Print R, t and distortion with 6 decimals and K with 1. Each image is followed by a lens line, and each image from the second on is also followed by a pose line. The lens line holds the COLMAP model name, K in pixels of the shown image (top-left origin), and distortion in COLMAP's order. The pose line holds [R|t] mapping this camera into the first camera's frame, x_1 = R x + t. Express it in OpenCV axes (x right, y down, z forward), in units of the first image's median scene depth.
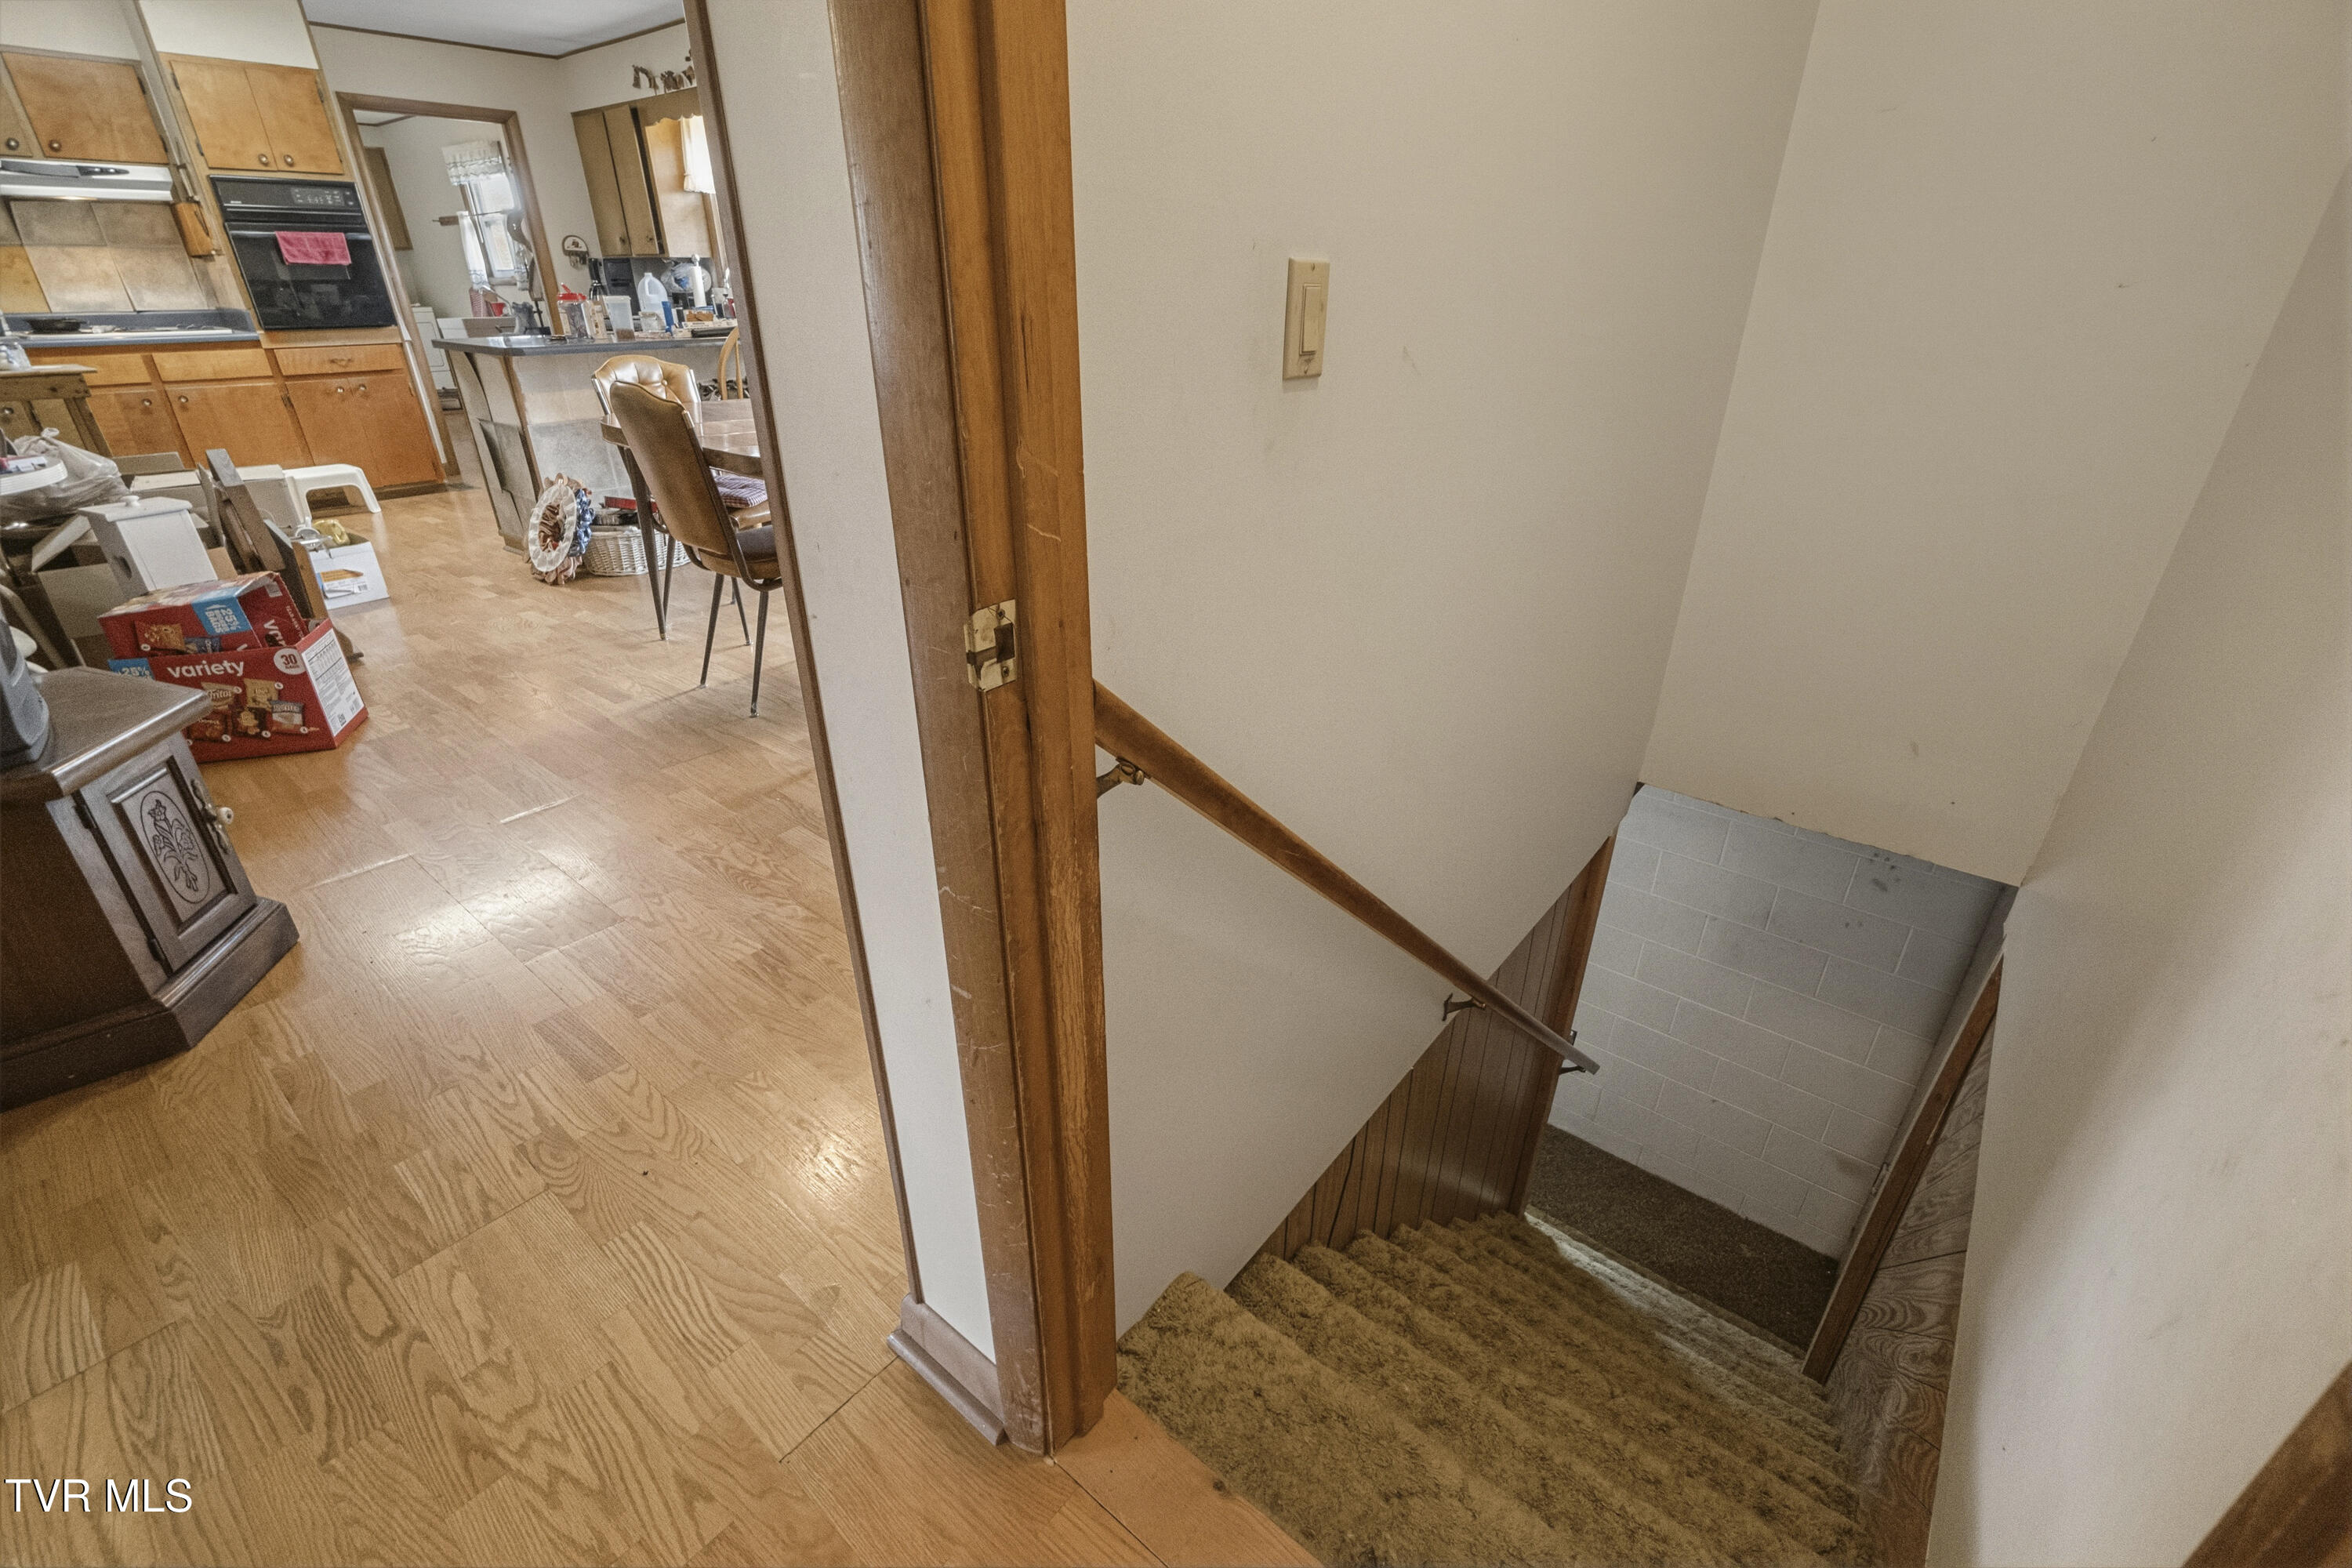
lens RADIAL K [[1024.4, 0, 1167.2], [0, 1024.4, 775.7], [0, 0, 1]] dist [-0.002426, 0.001465]
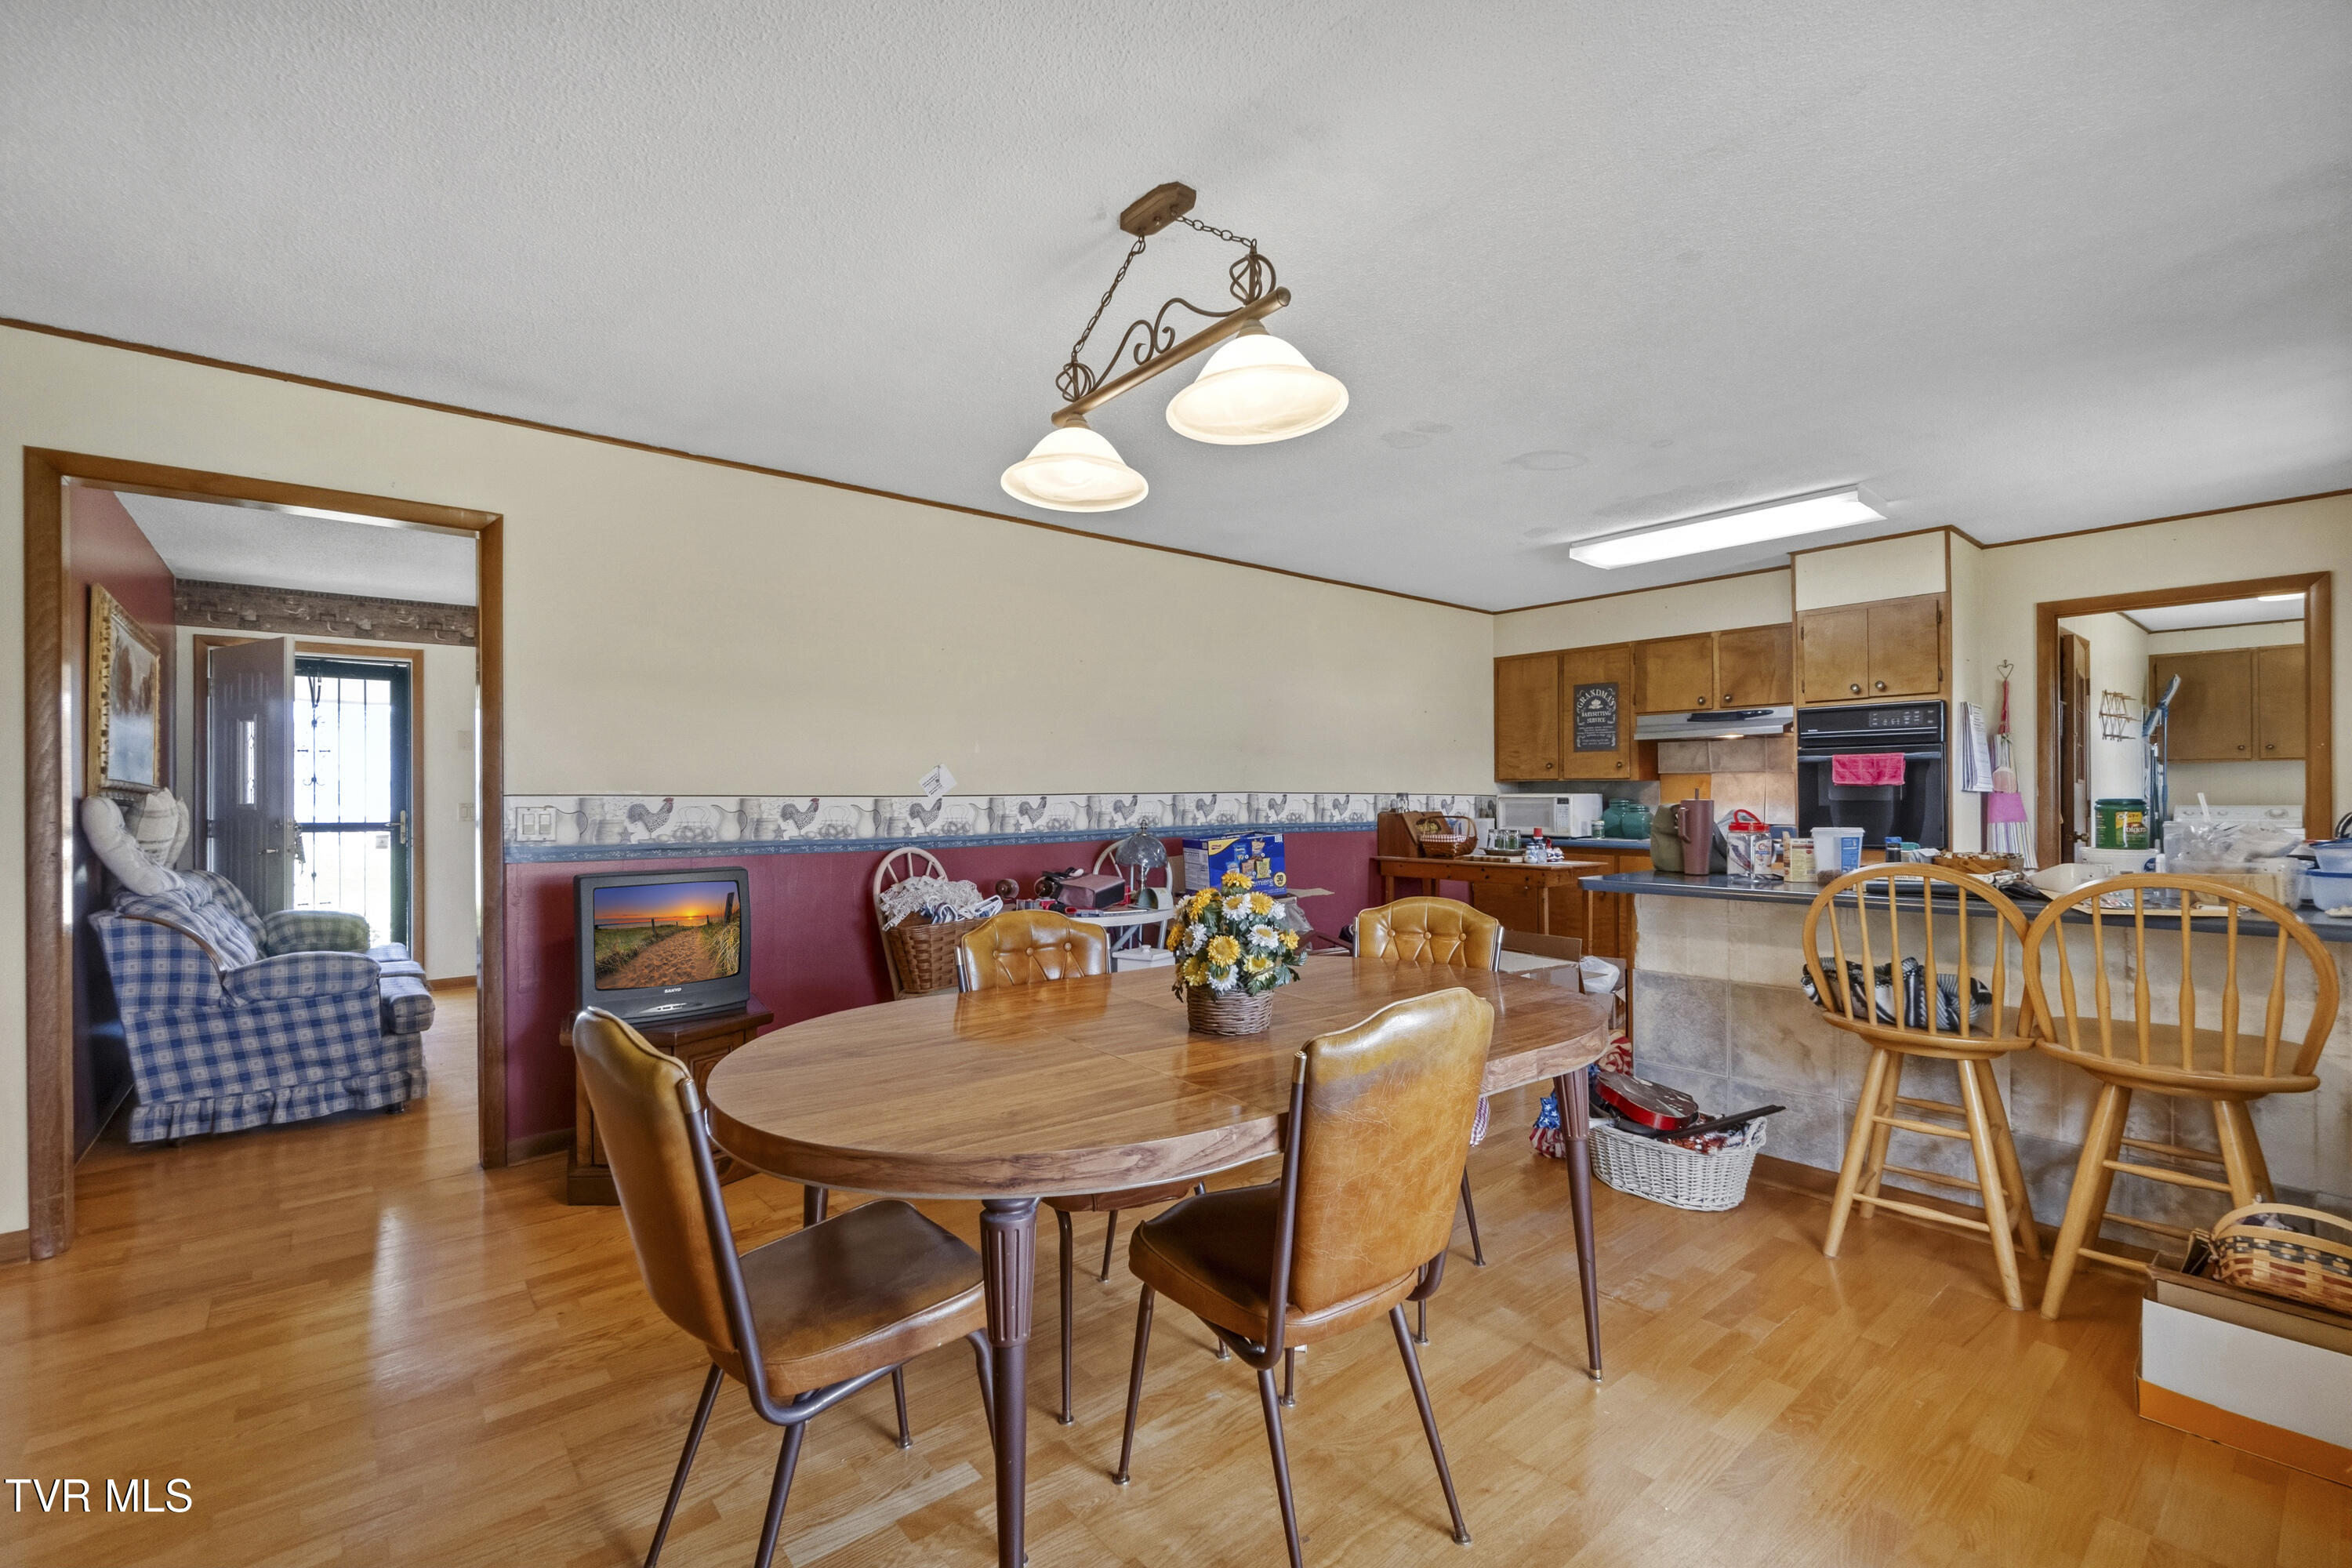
lens RADIAL K [[1024.4, 0, 1161.3], [0, 1024.4, 797.2], [0, 0, 1]] dist [-0.002426, 0.001465]
pose [[-0.193512, 0.004176, -0.981089, 0.194796], [-0.424962, 0.900957, 0.087656, -0.316620], [0.884285, 0.433888, -0.172571, 0.633605]]
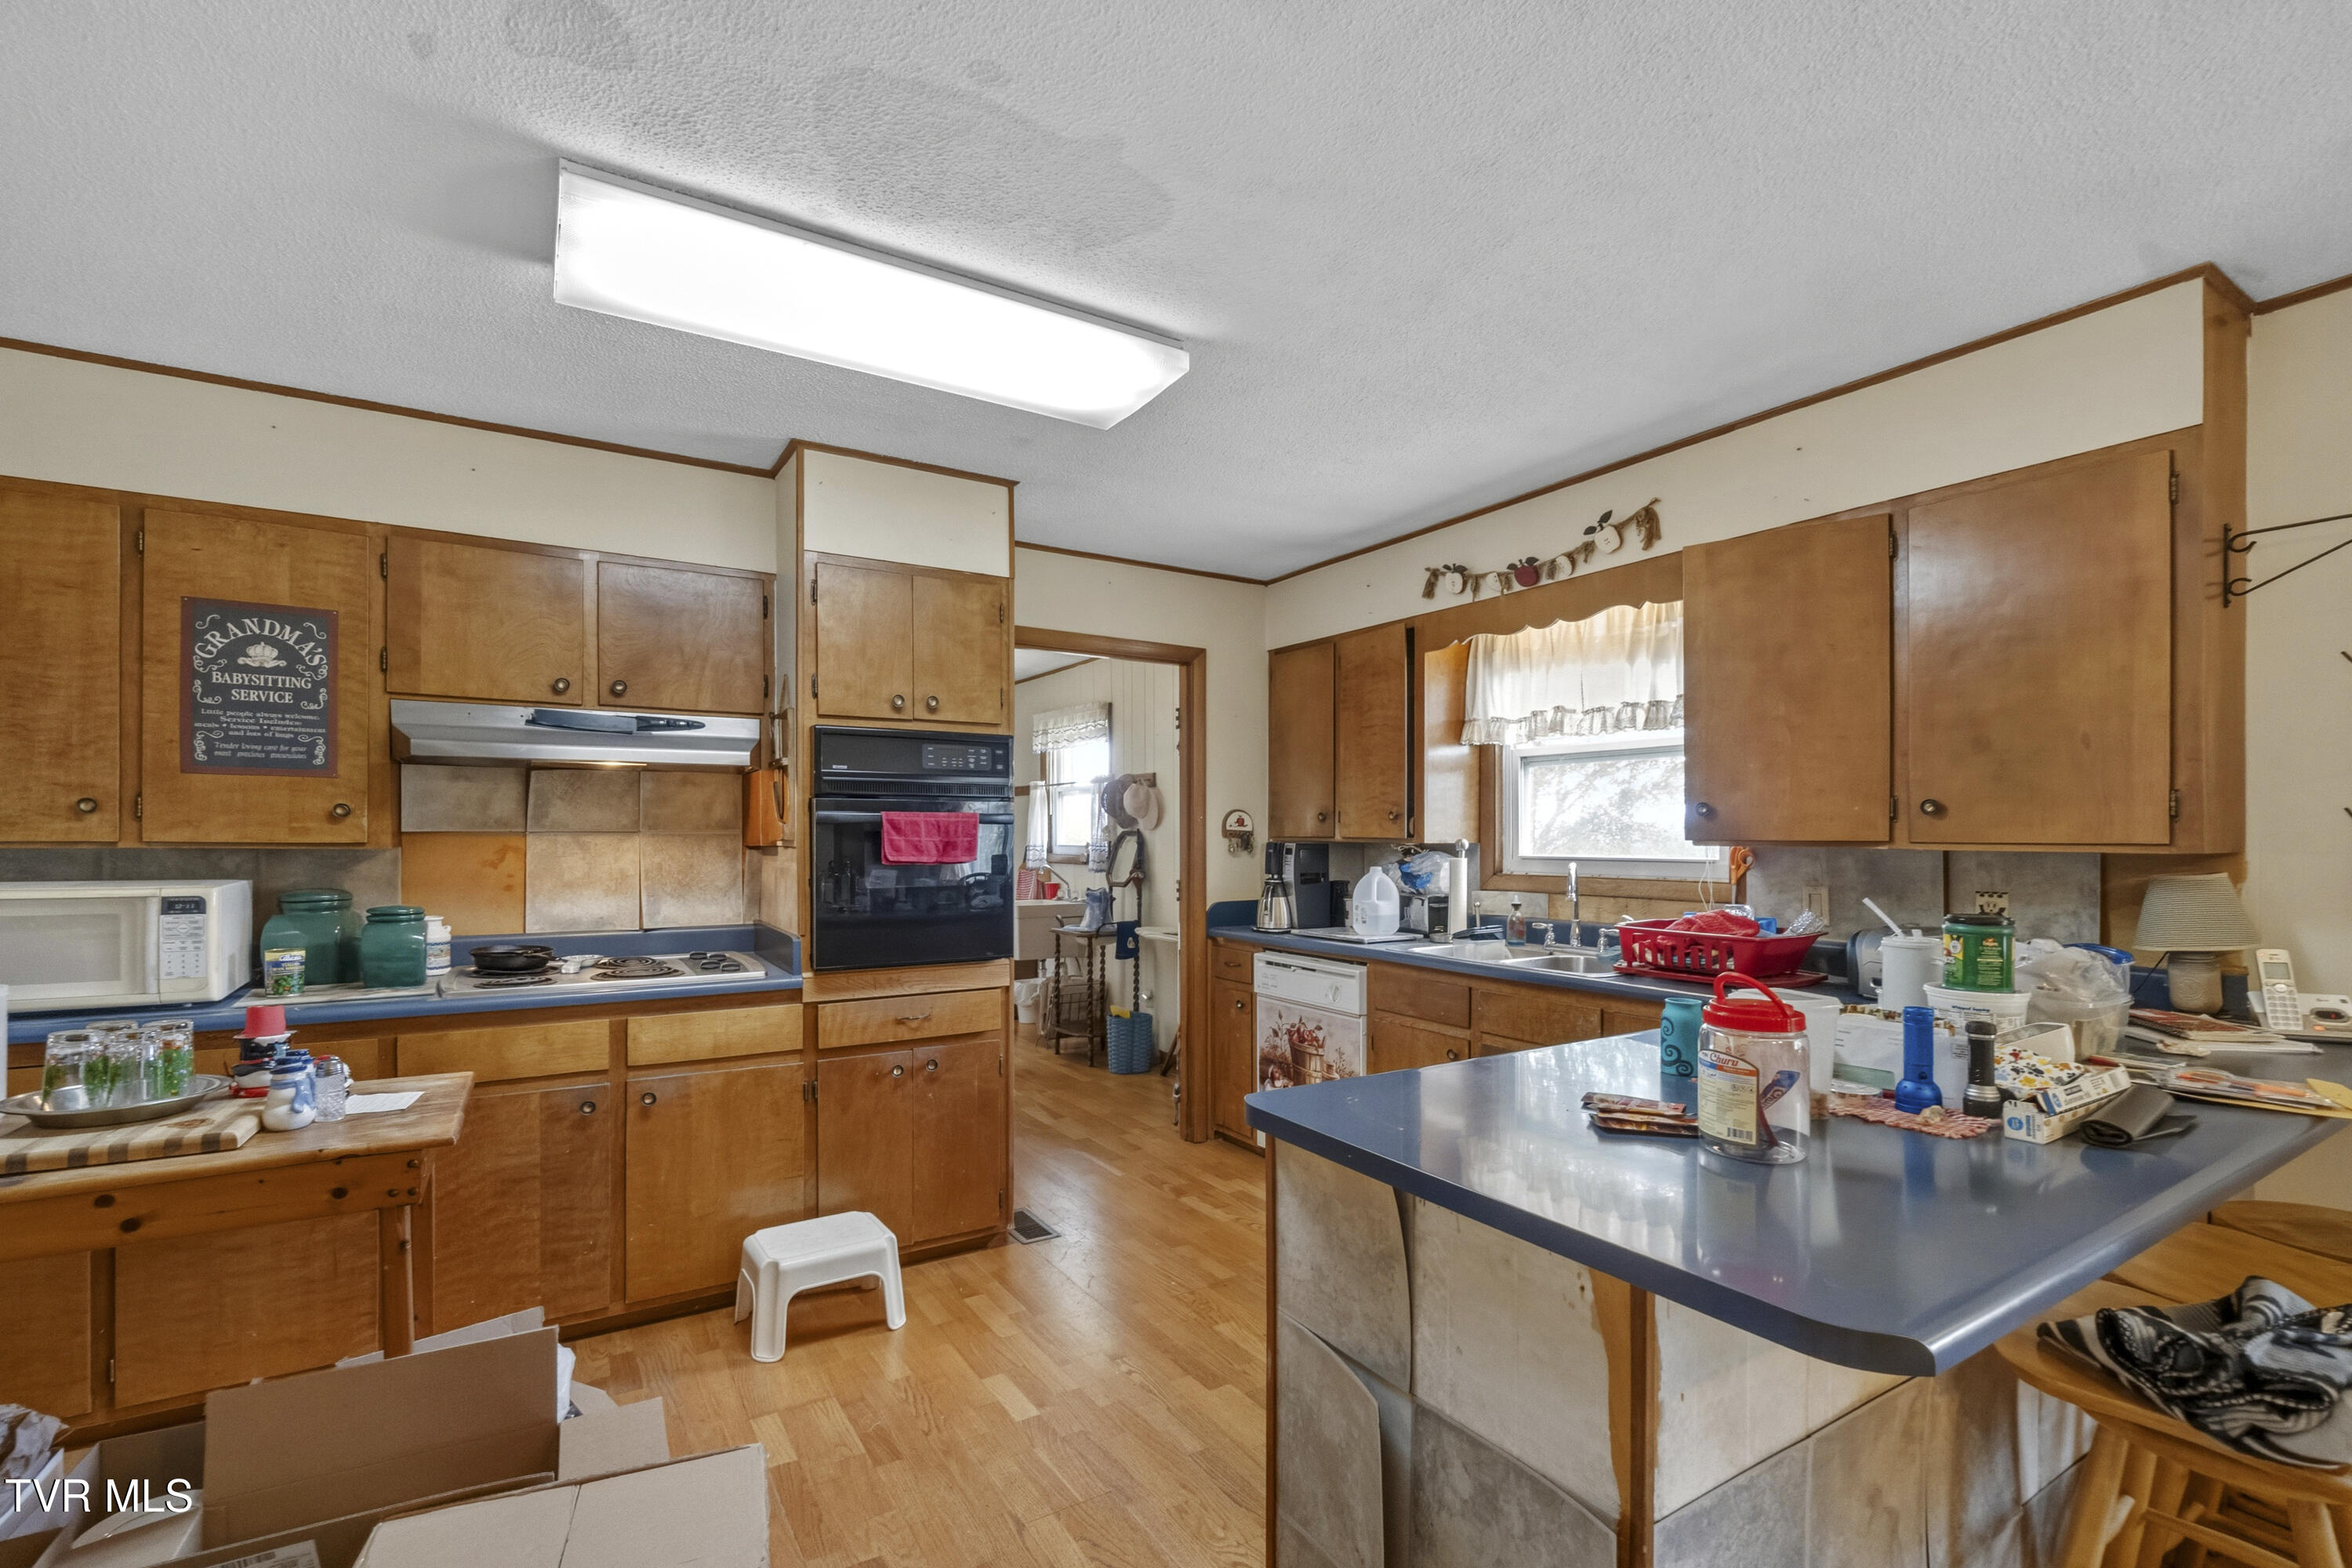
lens RADIAL K [[1024.4, 0, 1161.8], [0, 1024.4, 832.8], [0, 0, 1]] dist [-0.002426, 0.001465]
pose [[0.948419, 0.003610, -0.317000, -0.554536], [-0.141789, 0.899180, -0.413971, -0.313853], [0.283546, 0.437565, 0.853311, 0.575797]]
